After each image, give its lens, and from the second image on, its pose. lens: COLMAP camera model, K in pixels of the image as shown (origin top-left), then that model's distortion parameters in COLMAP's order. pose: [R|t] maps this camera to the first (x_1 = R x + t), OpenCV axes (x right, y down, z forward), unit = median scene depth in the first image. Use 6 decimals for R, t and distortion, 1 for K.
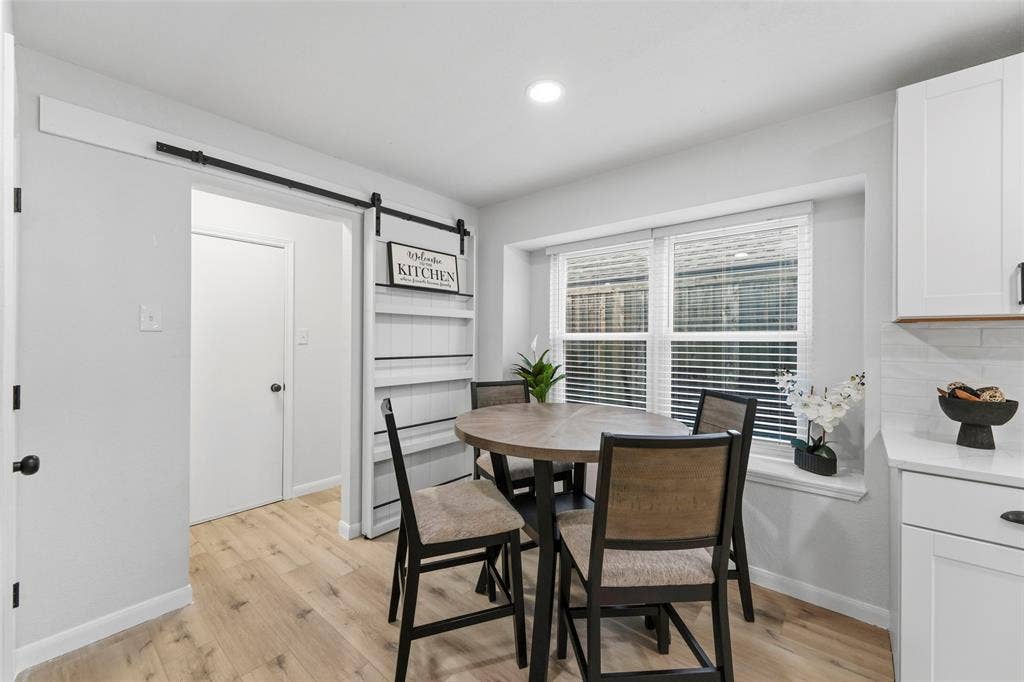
lens RADIAL K [[402.7, 0, 510.6], [0, 402.7, 336.6], [0, 0, 1]] dist [-0.002585, -0.000052]
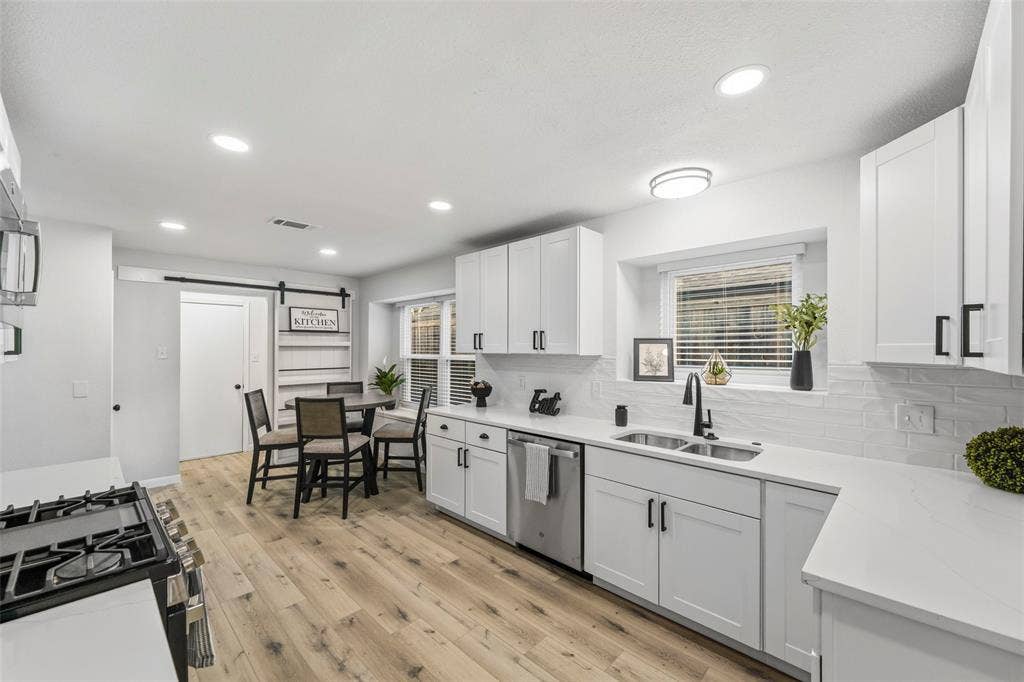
lens RADIAL K [[402.7, 0, 513.5], [0, 402.7, 342.2], [0, 0, 1]] dist [-0.002585, -0.000052]
pose [[0.998722, -0.004867, -0.050310, 0.776653], [0.004358, 0.999938, -0.010226, -0.046807], [0.050356, 0.009993, 0.998681, -0.755203]]
